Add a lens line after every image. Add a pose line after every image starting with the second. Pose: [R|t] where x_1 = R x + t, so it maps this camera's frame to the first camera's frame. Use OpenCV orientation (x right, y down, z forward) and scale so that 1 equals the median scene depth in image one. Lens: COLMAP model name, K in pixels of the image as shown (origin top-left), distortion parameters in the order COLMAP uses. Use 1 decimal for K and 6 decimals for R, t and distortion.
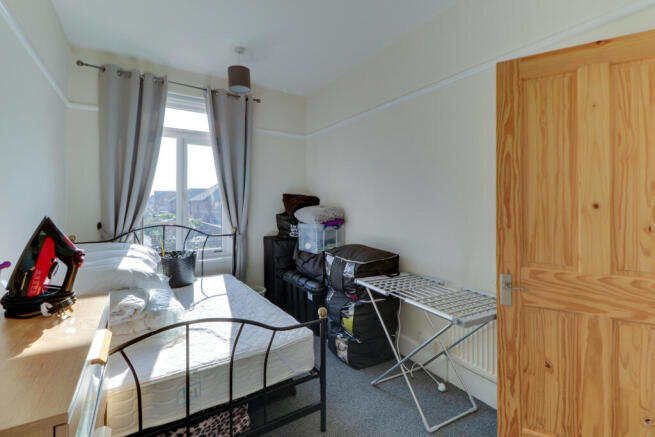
lens RADIAL K [[299.3, 0, 335.0], [0, 299.3, 203.9], [0, 0, 1]] dist [0.013363, 0.000208]
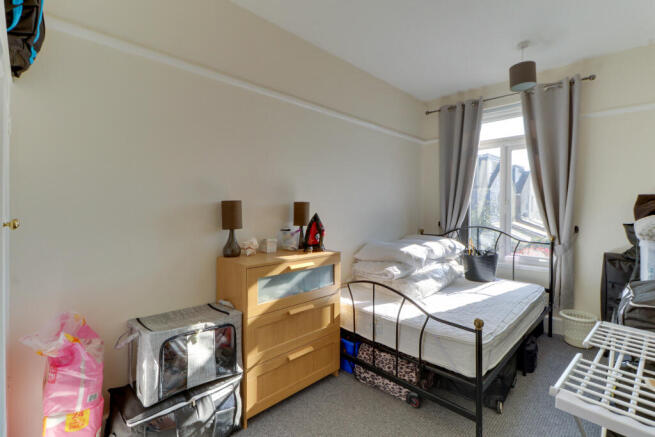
lens RADIAL K [[299.3, 0, 328.4], [0, 299.3, 214.1], [0, 0, 1]] dist [0.013363, 0.000208]
pose [[0.218465, 0.024728, -0.975532, 0.463747], [-0.004604, 0.999694, 0.024310, -0.004085], [0.975834, -0.000820, 0.218512, 0.195673]]
